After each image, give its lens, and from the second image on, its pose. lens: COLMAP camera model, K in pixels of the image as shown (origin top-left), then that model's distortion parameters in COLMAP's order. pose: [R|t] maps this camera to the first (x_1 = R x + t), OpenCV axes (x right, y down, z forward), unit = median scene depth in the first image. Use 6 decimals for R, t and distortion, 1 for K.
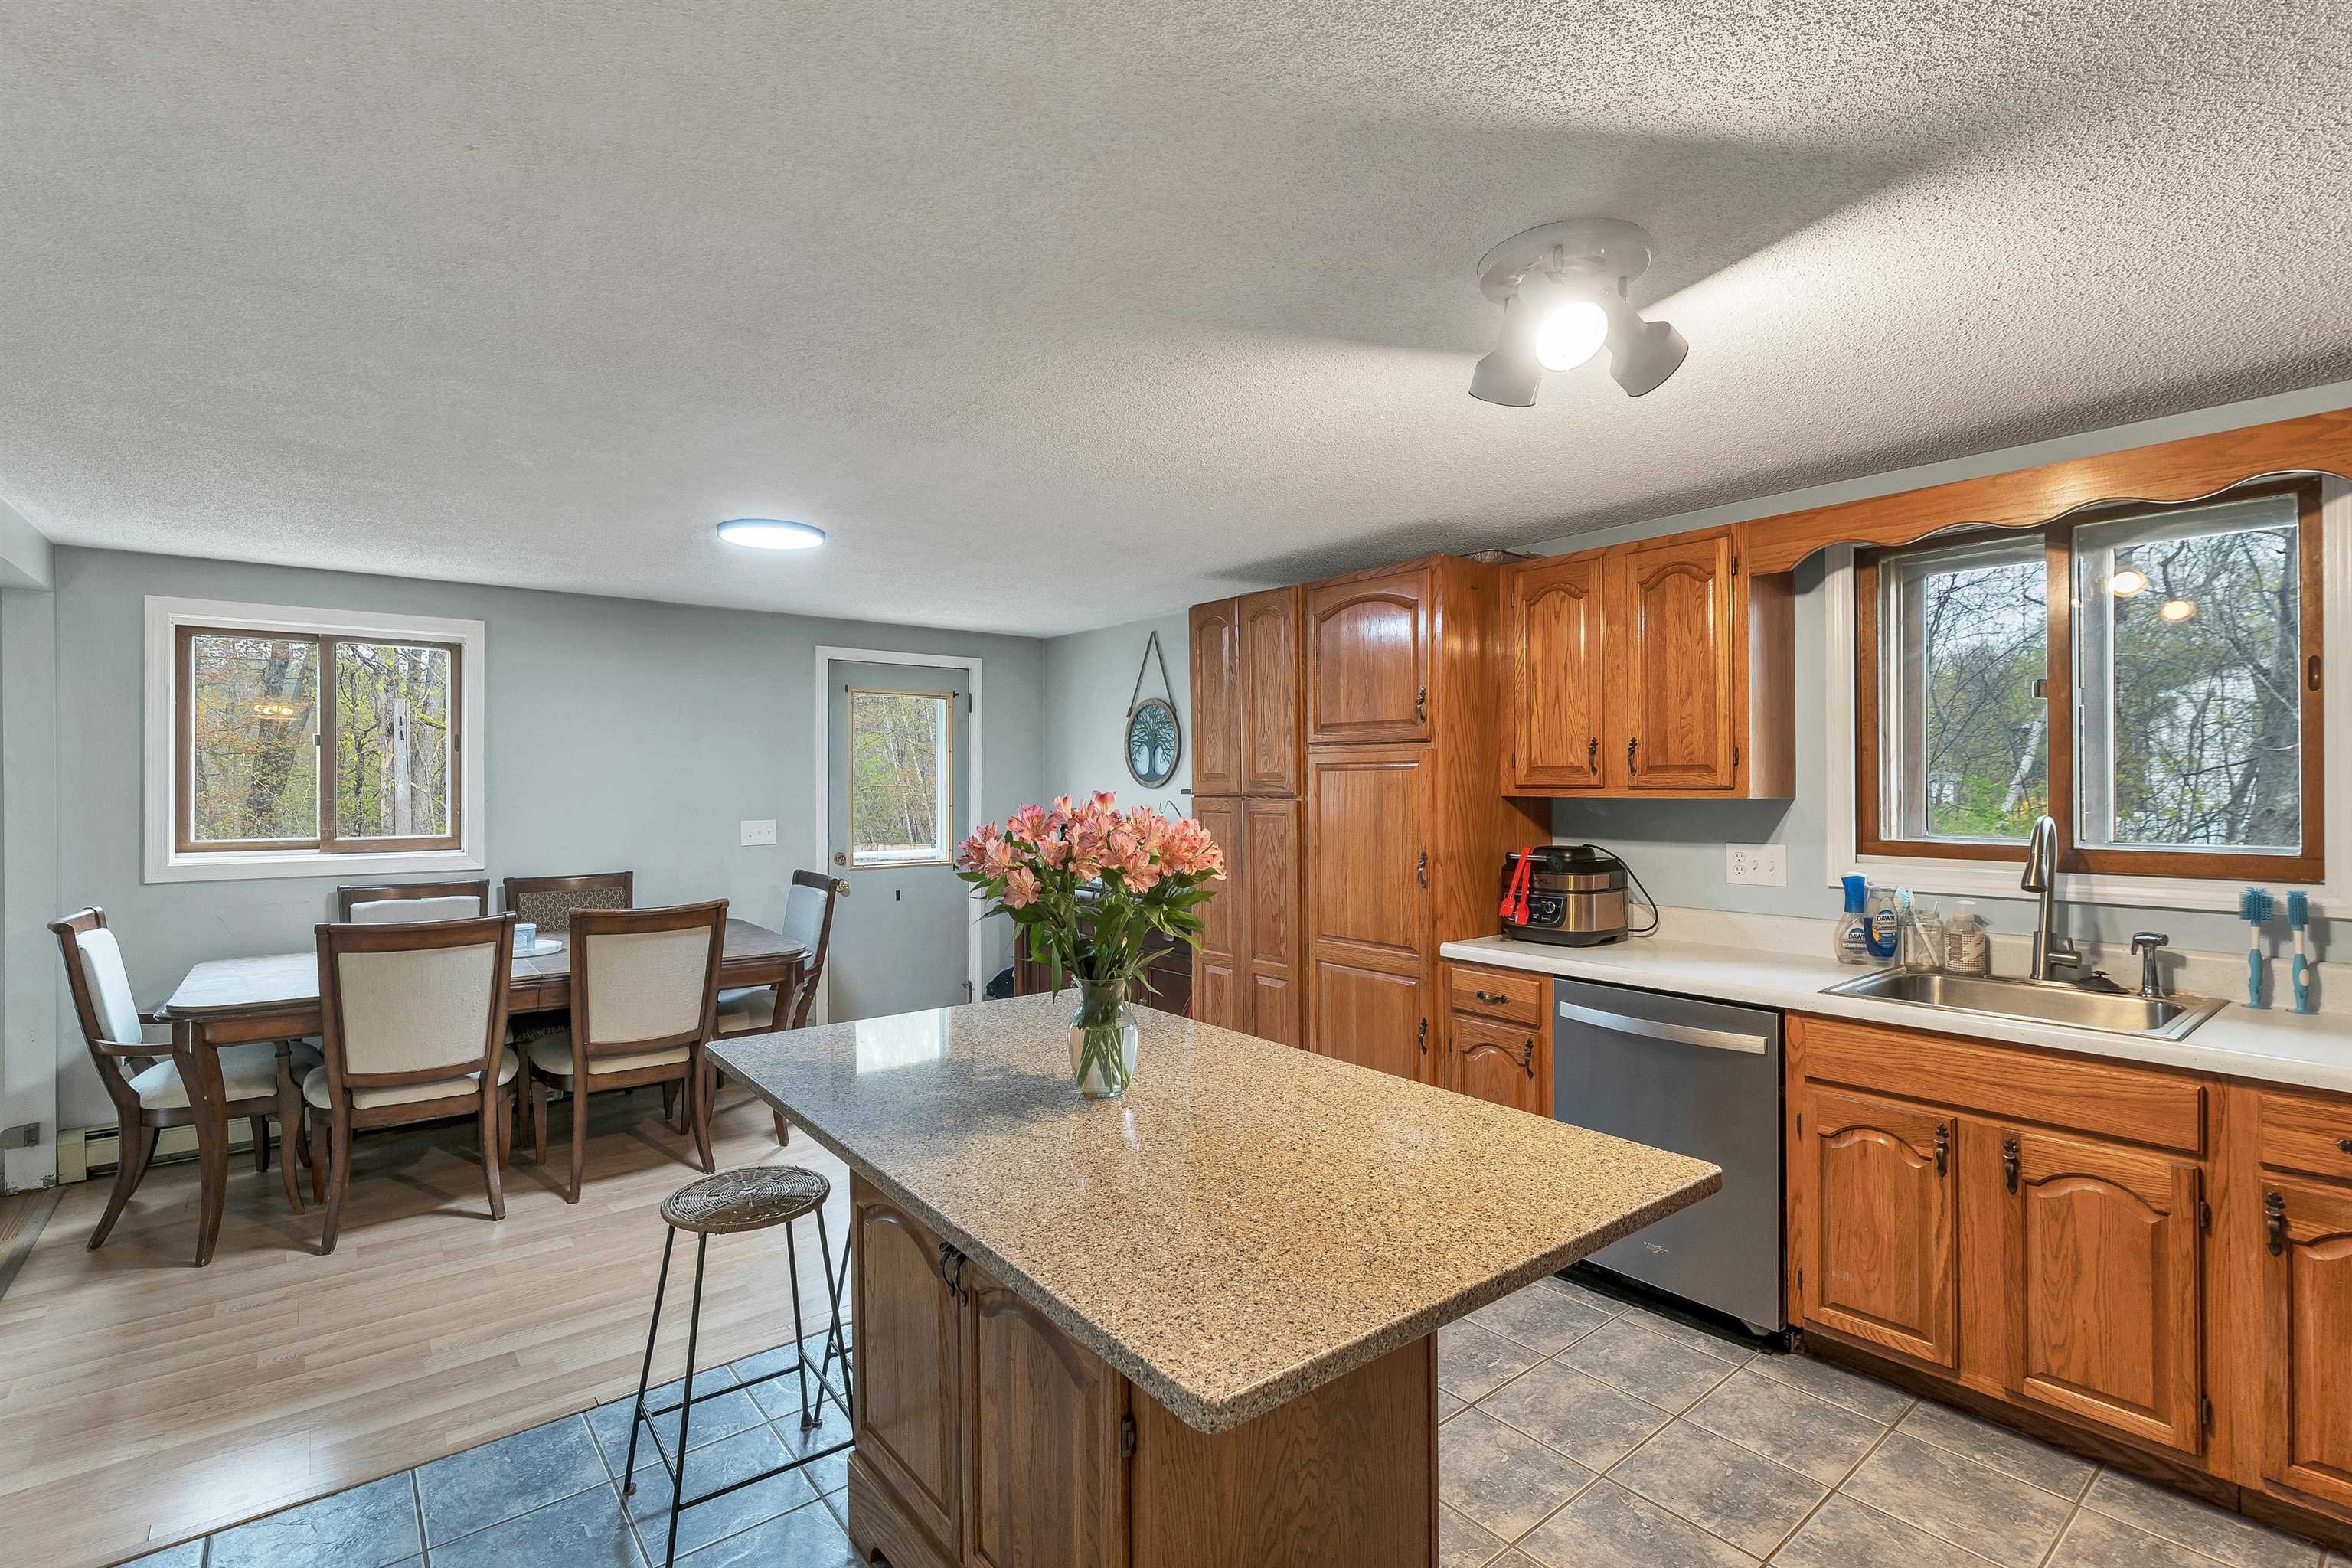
lens RADIAL K [[1075.9, 0, 1176.0], [0, 1075.9, 784.0], [0, 0, 1]] dist [0.001017, -0.000508]
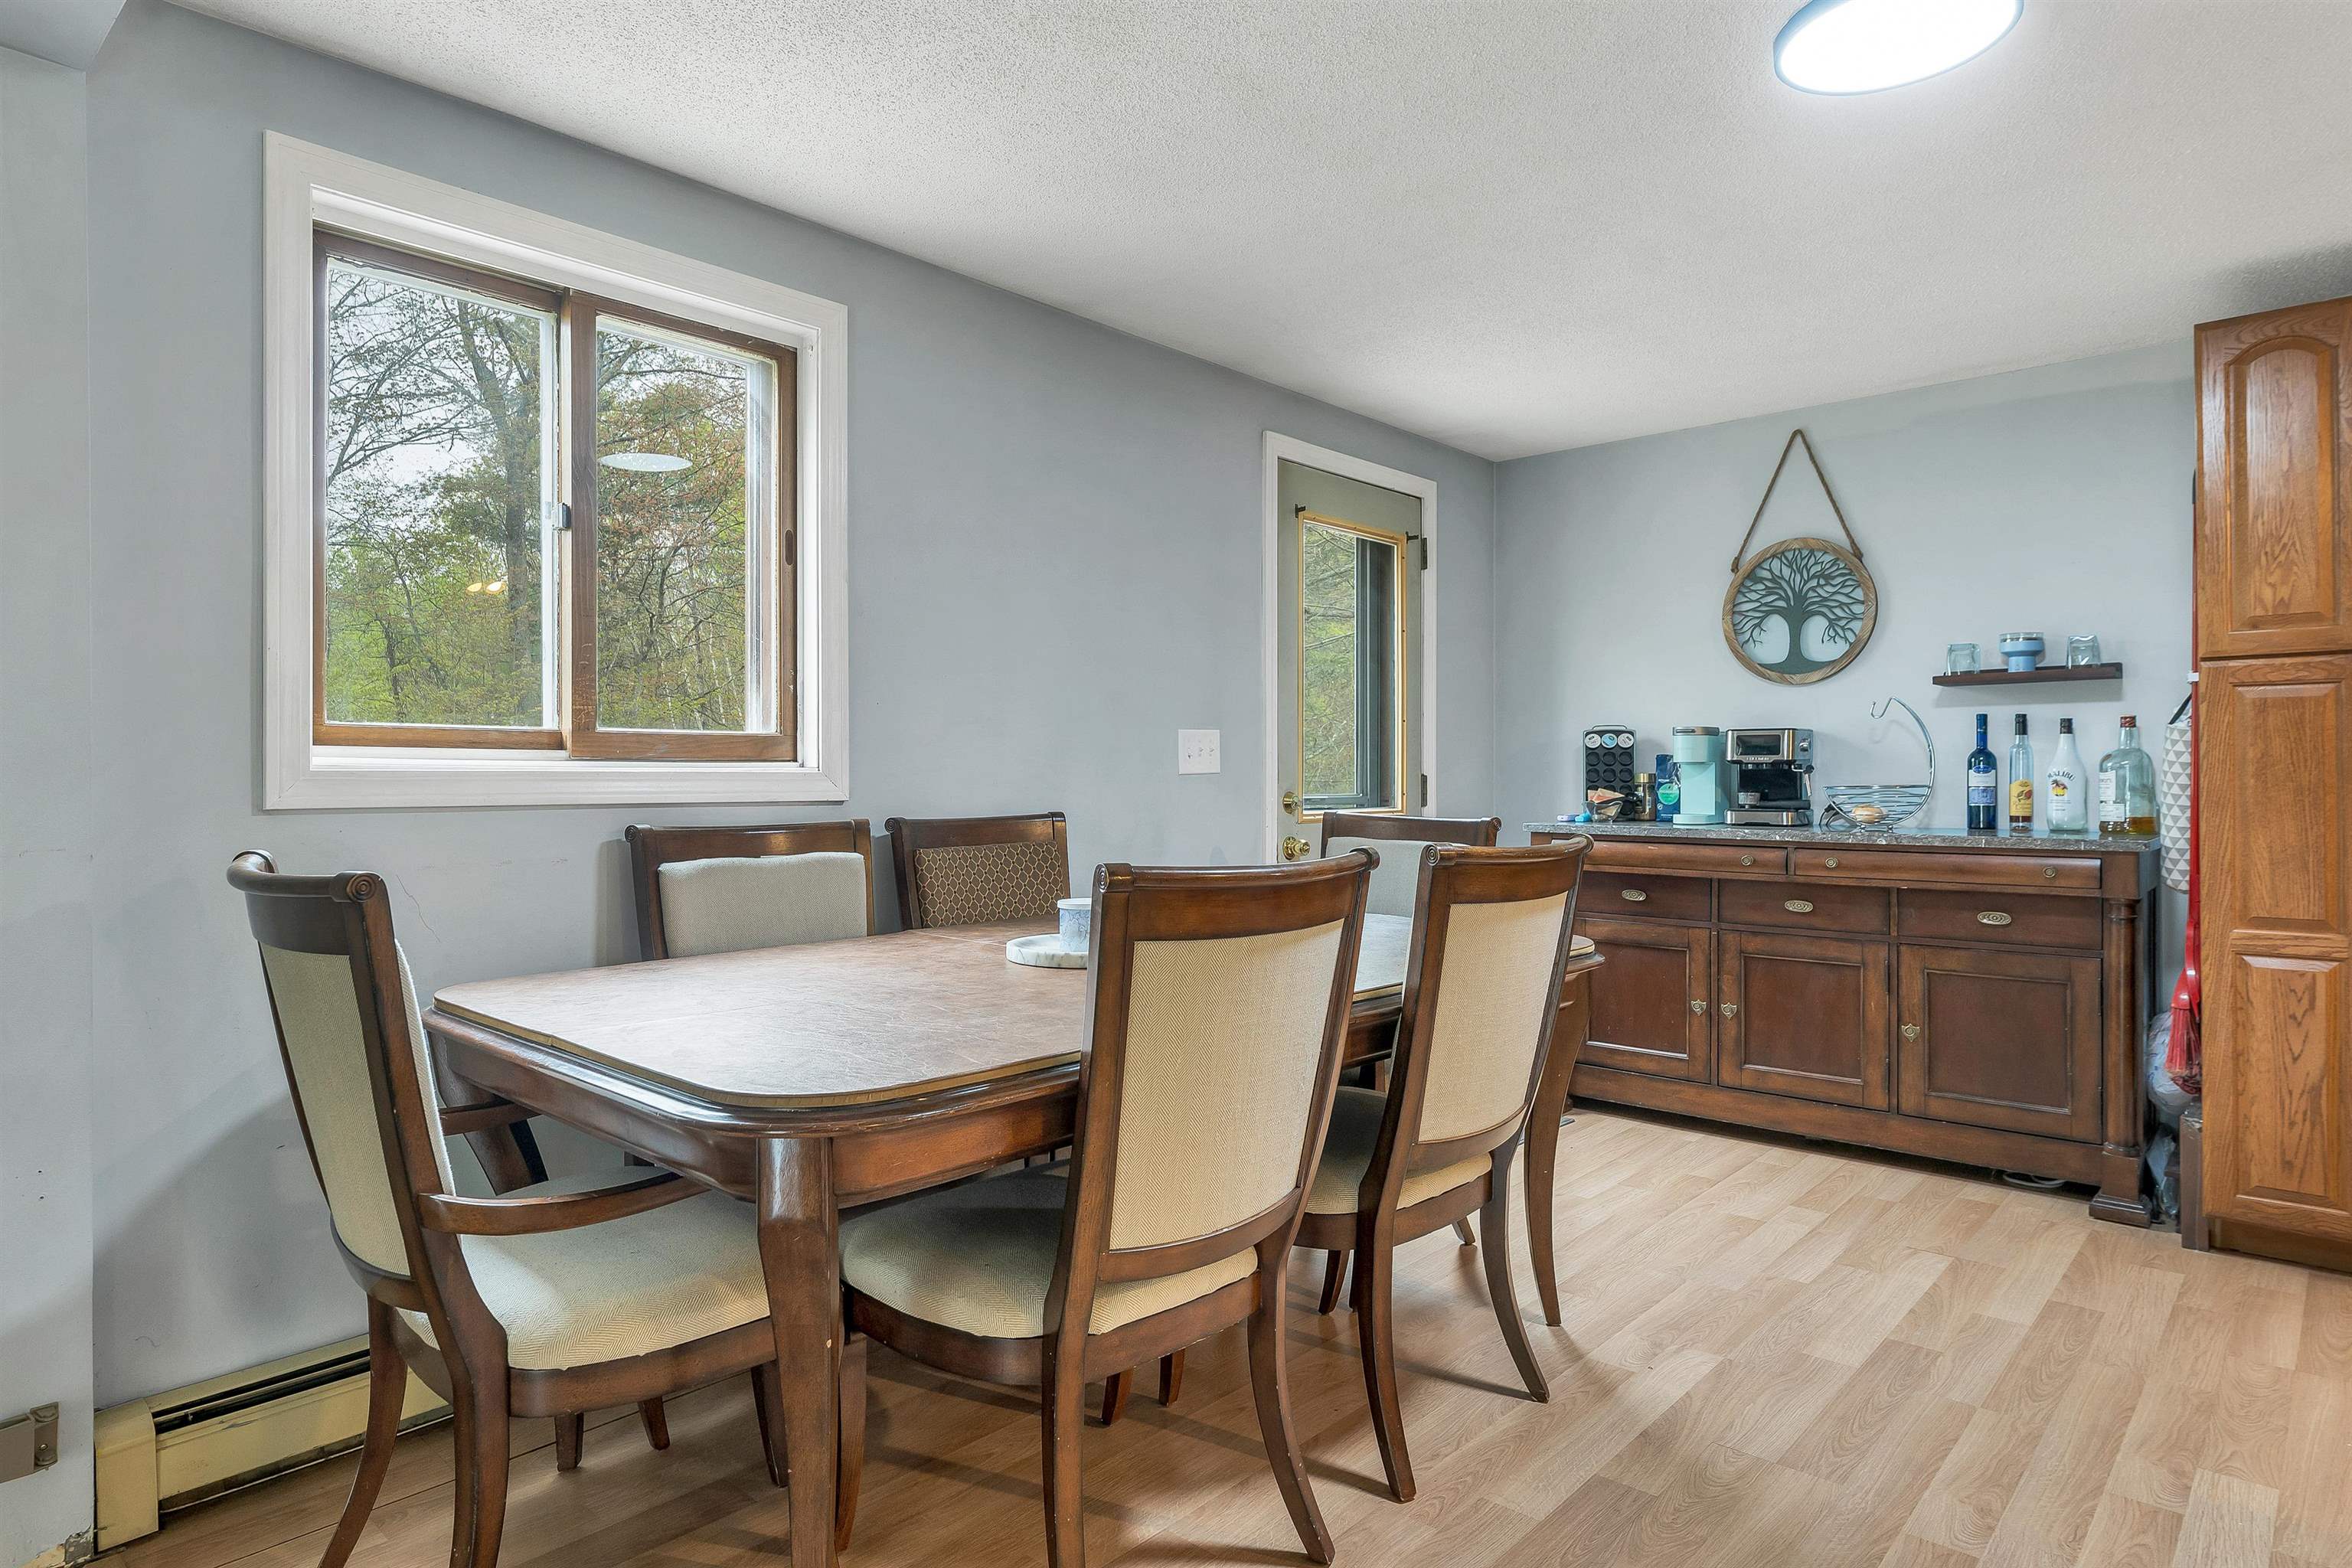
lens RADIAL K [[1316.7, 0, 1170.5], [0, 1316.7, 776.2], [0, 0, 1]] dist [-0.002782, -0.000444]
pose [[0.988524, -0.000030, 0.151067, -0.826408], [0.000454, 0.999996, -0.002773, 0.098165], [-0.151066, 0.002810, 0.988520, 0.524629]]
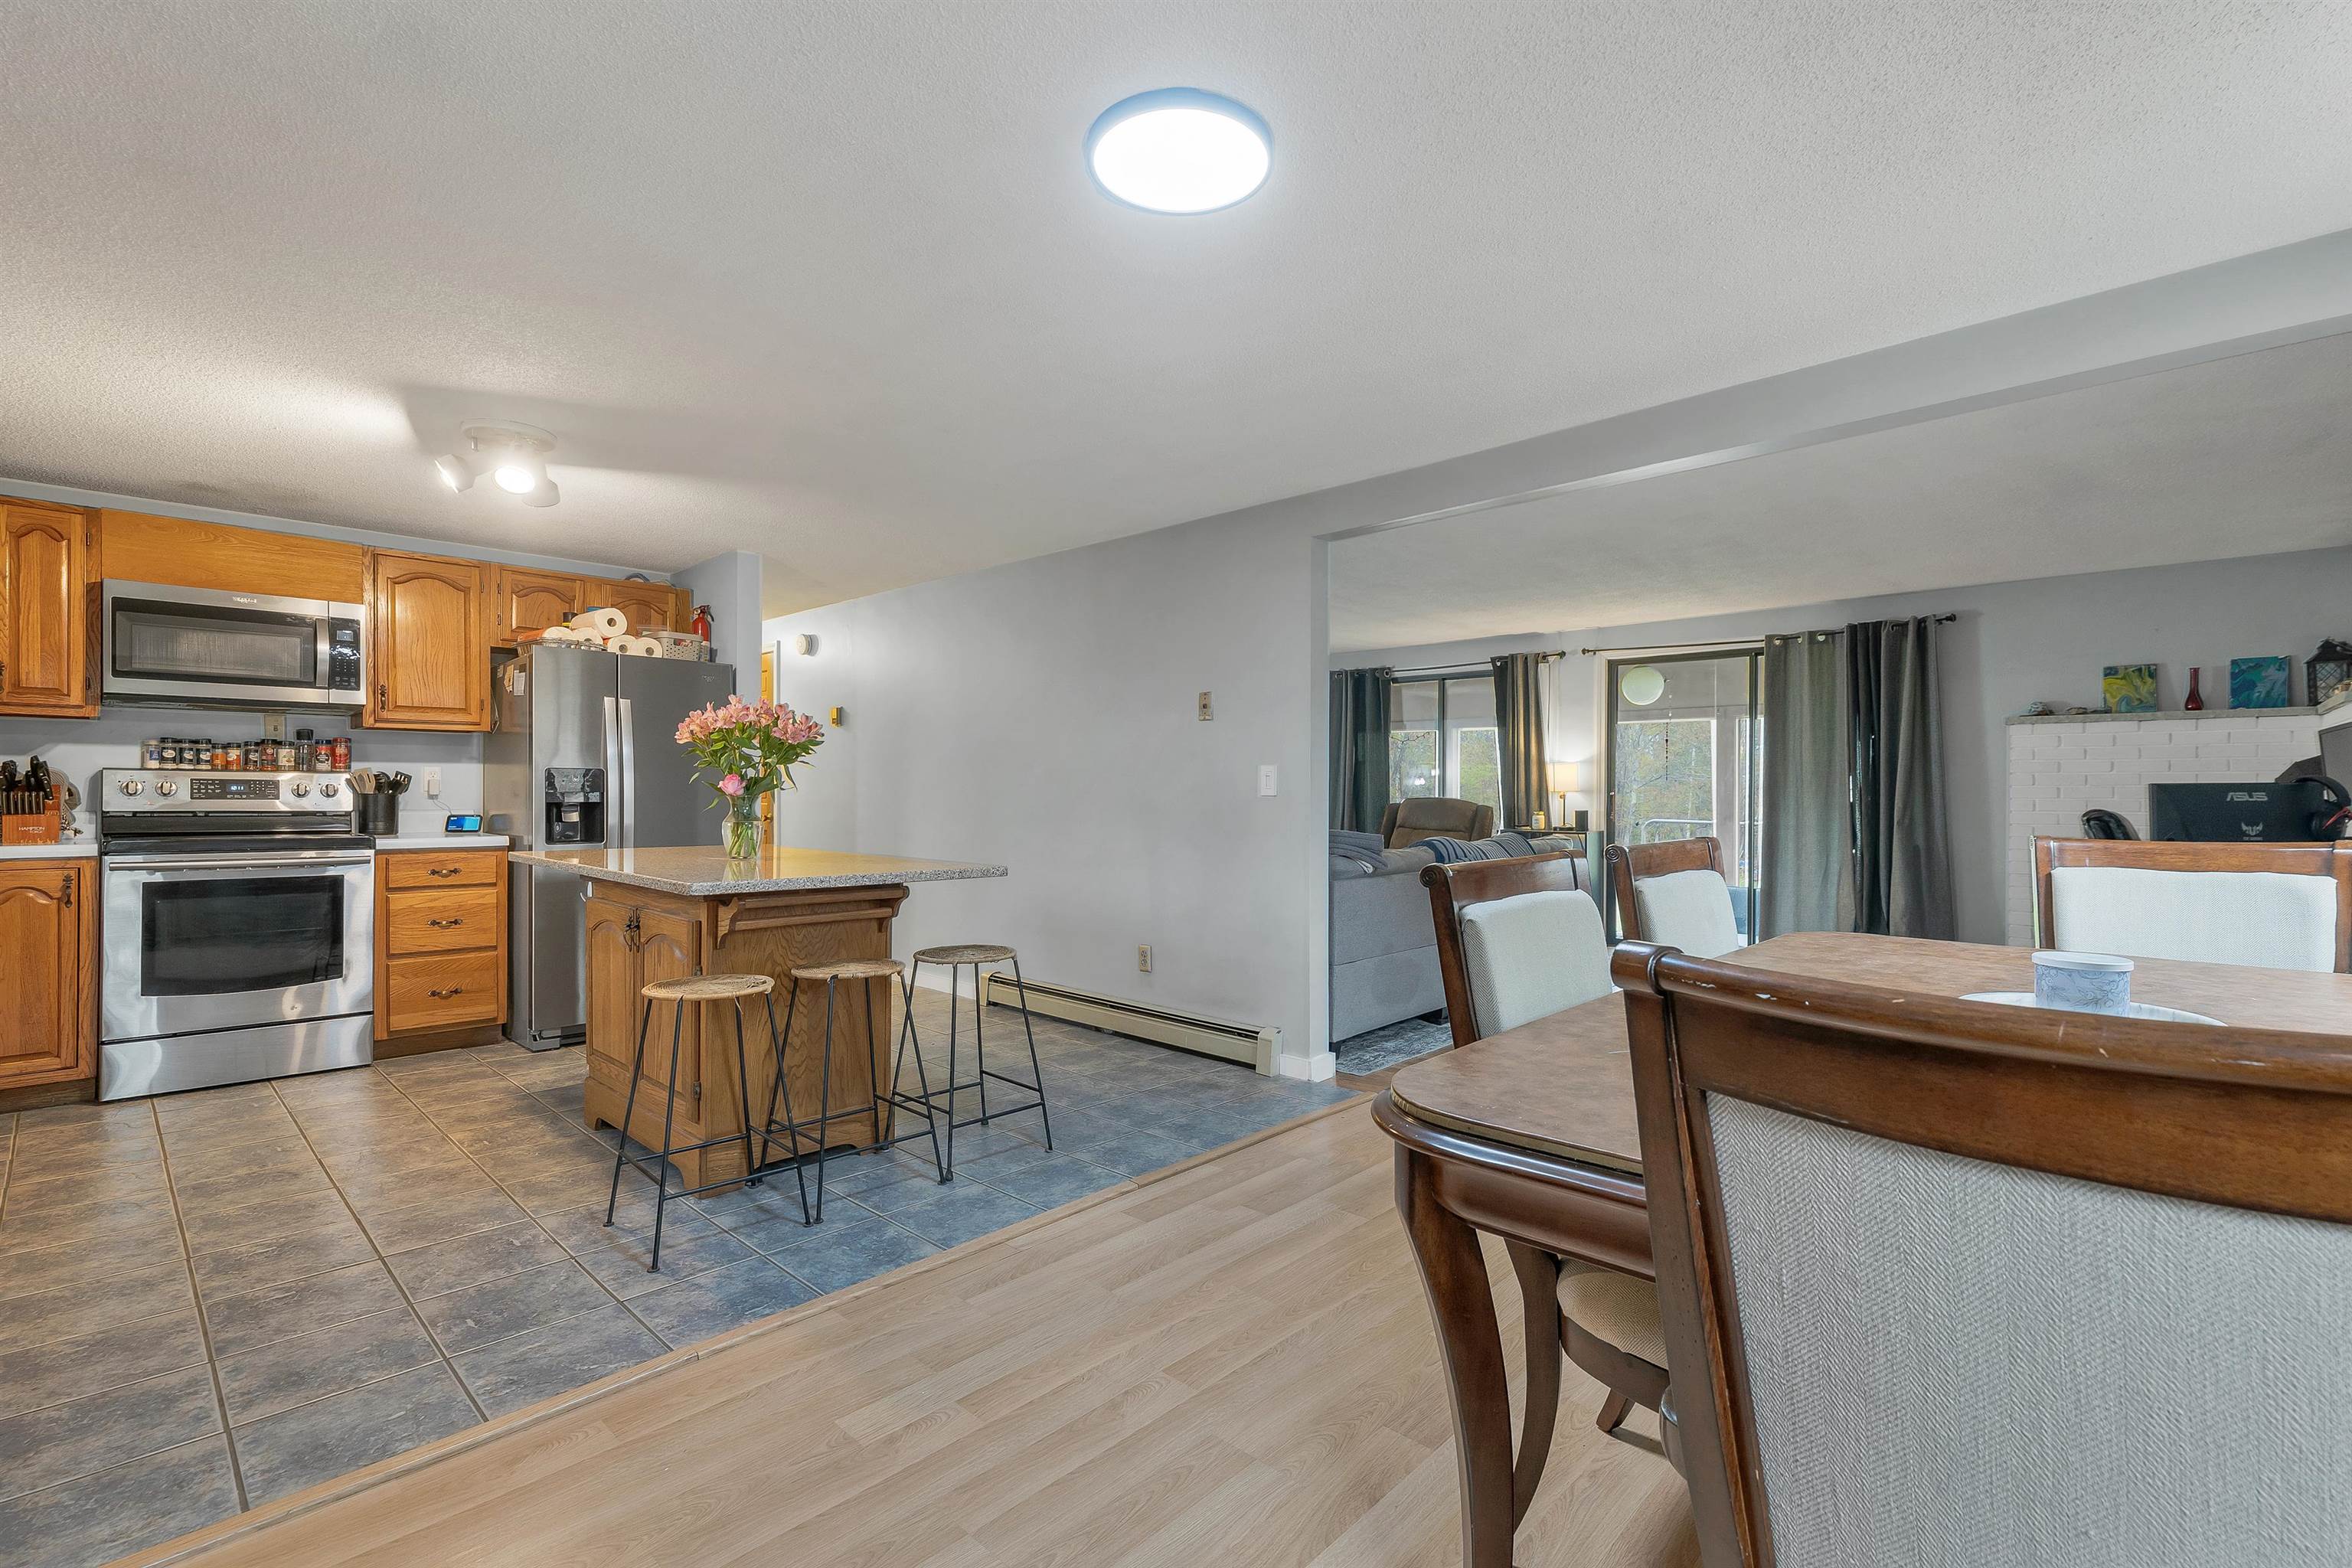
lens RADIAL K [[1046.2, 0, 1176.0], [0, 1046.2, 784.0], [0, 0, 1]] dist [0.003188, -0.000034]
pose [[-0.991187, -0.001374, -0.132462, -0.322159], [-0.001374, 0.999999, -0.000092, 0.094991], [0.132462, 0.000091, -0.991188, 1.637163]]
